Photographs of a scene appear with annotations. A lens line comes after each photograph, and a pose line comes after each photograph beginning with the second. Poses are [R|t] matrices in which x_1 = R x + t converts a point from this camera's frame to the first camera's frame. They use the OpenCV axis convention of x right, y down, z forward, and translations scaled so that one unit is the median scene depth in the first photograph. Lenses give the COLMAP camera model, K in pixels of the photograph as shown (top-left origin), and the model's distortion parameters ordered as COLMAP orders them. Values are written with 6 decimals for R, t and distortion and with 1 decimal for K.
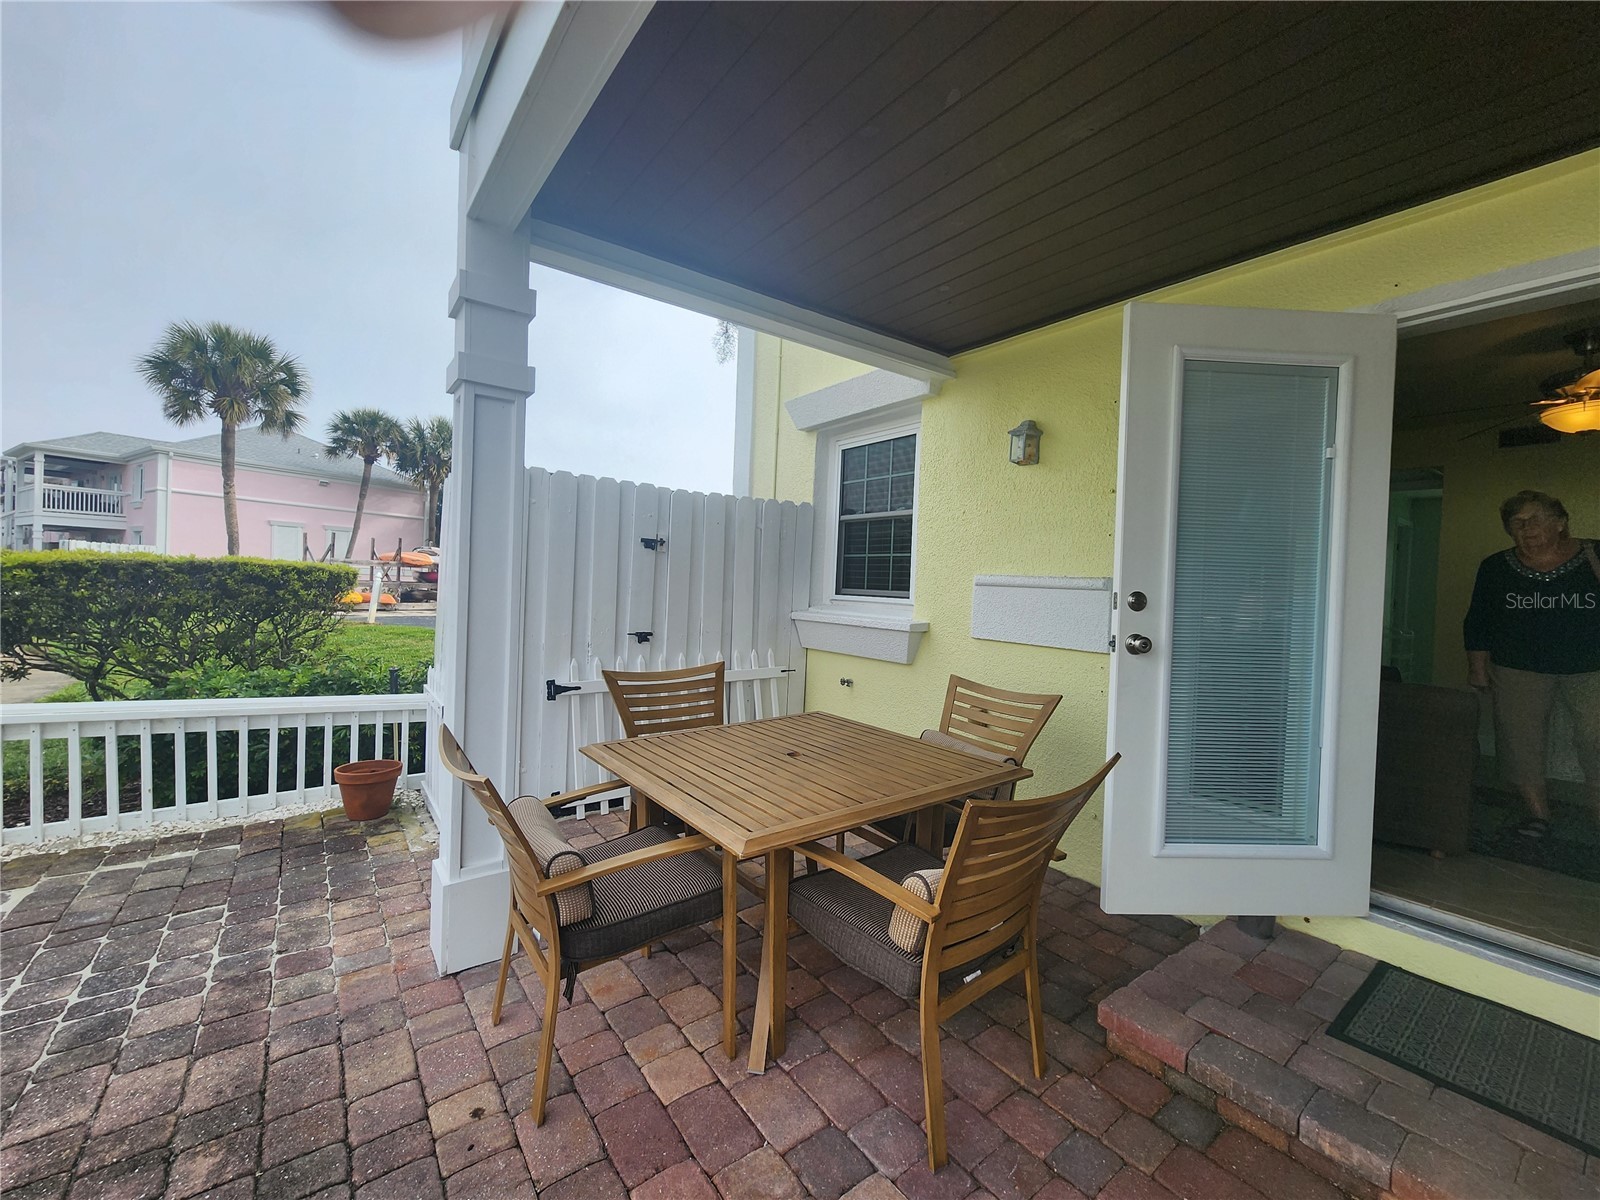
lens RADIAL K [[655.3, 0, 799.4], [0, 655.3, 597.8], [0, 0, 1]] dist [-0.002002, 0.000330]
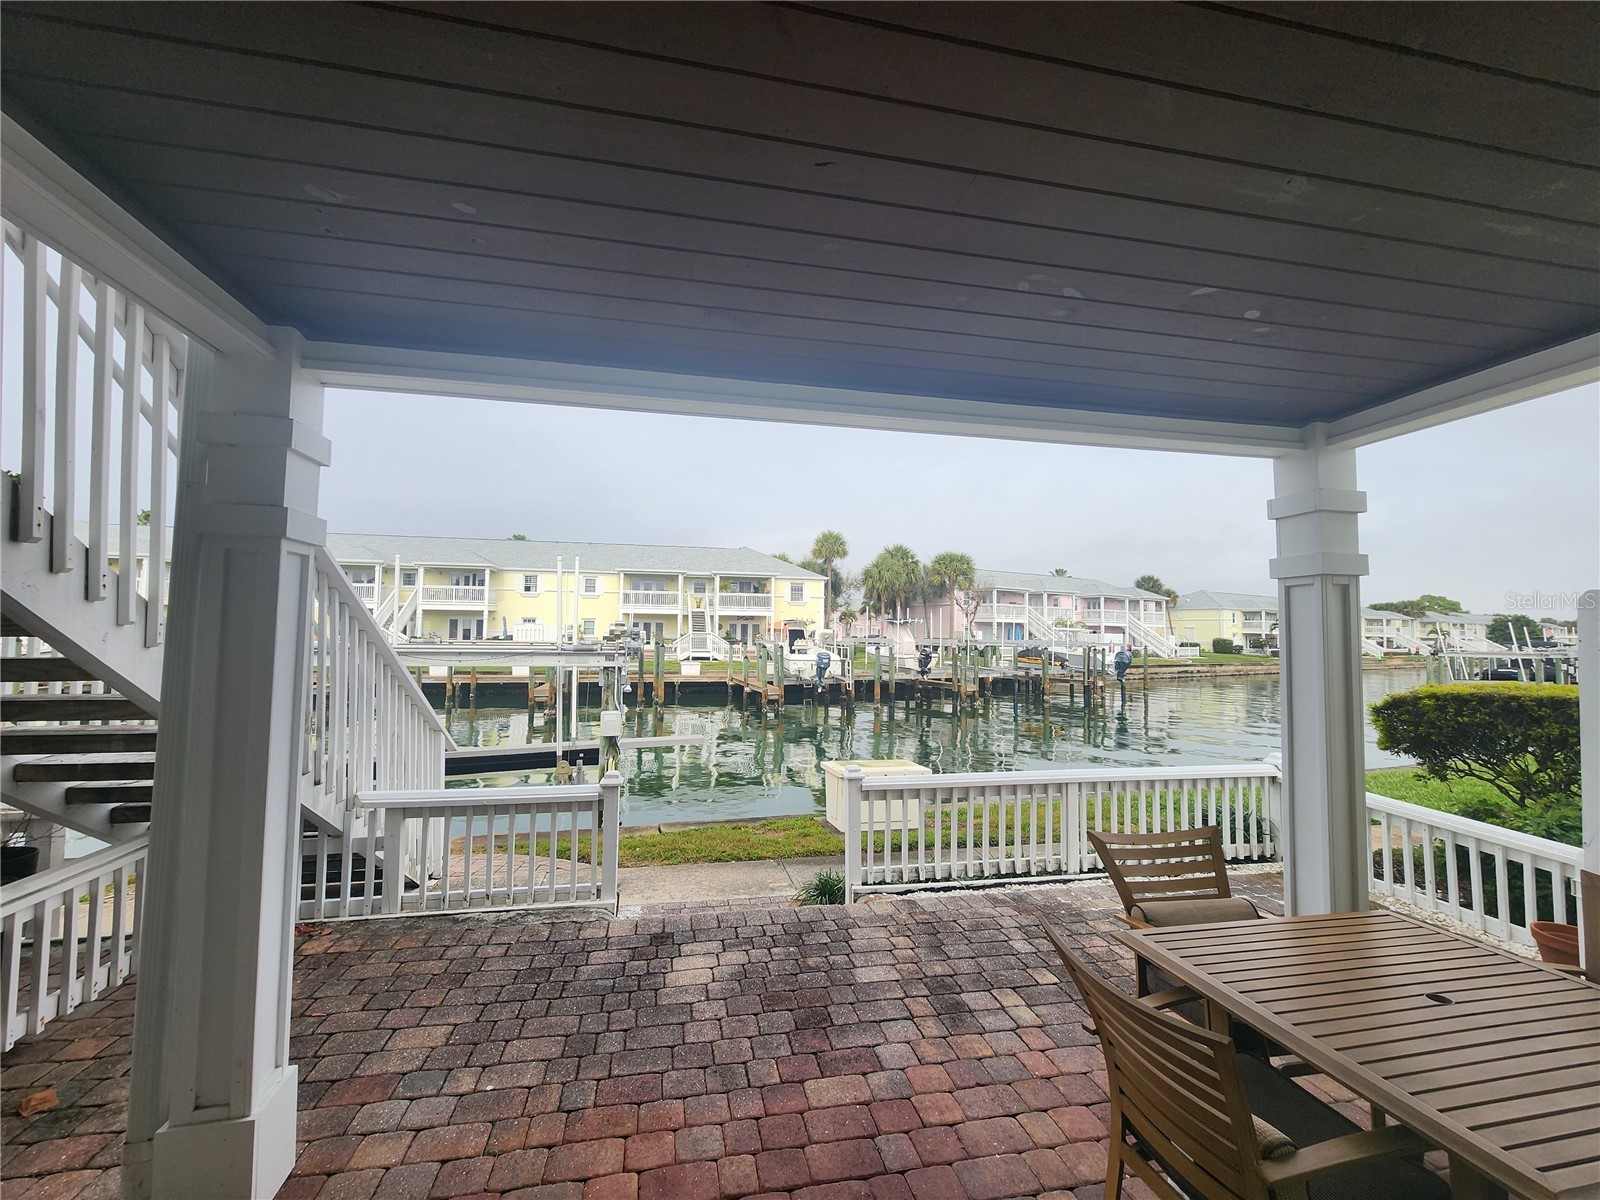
lens RADIAL K [[655.3, 0, 799.4], [0, 655.3, 597.8], [0, 0, 1]] dist [-0.002002, 0.000330]
pose [[-0.427539, -0.097067, -0.898770, 0.524029], [-0.045973, 0.995267, -0.085619, -0.063652], [0.902827, 0.004714, -0.429978, 0.328271]]
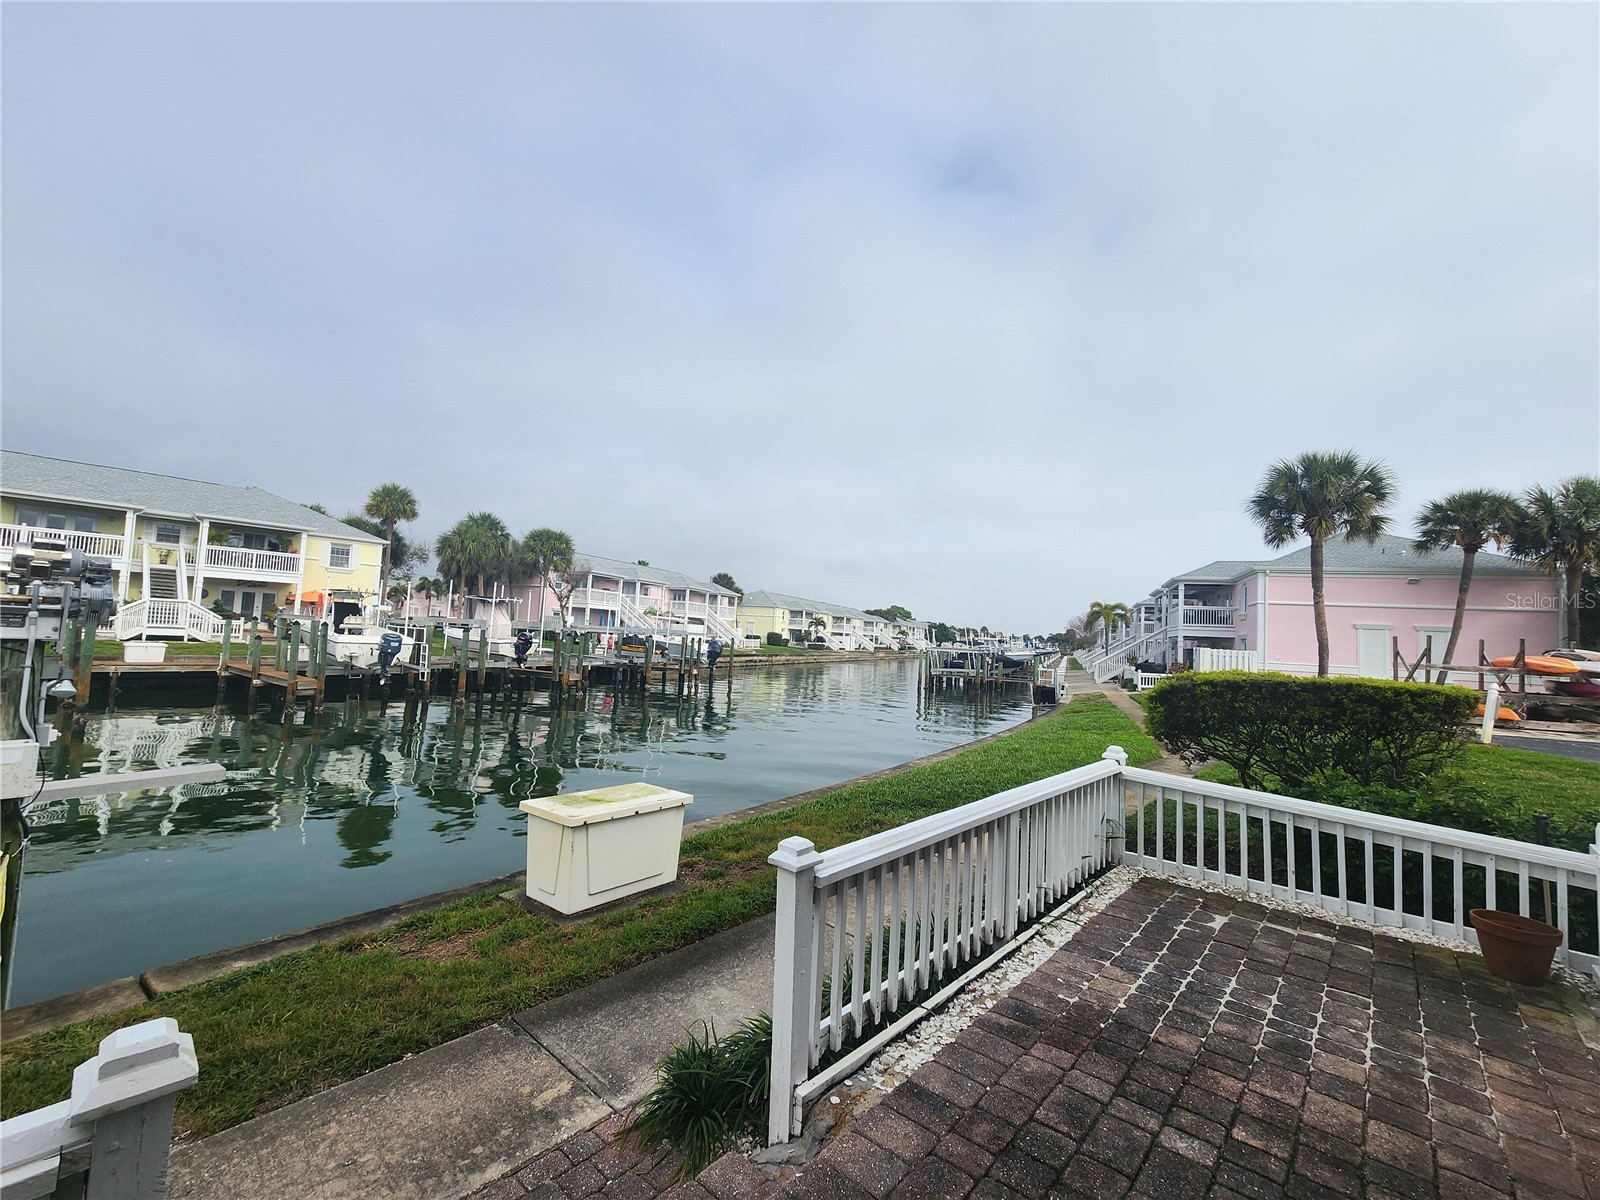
lens RADIAL K [[655.3, 0, 799.4], [0, 655.3, 597.8], [0, 0, 1]] dist [-0.002002, 0.000330]
pose [[0.192455, -0.089441, -0.977221, 0.062981], [-0.058079, 0.993054, -0.102328, -0.030128], [0.979586, 0.076450, 0.185924, -0.139746]]
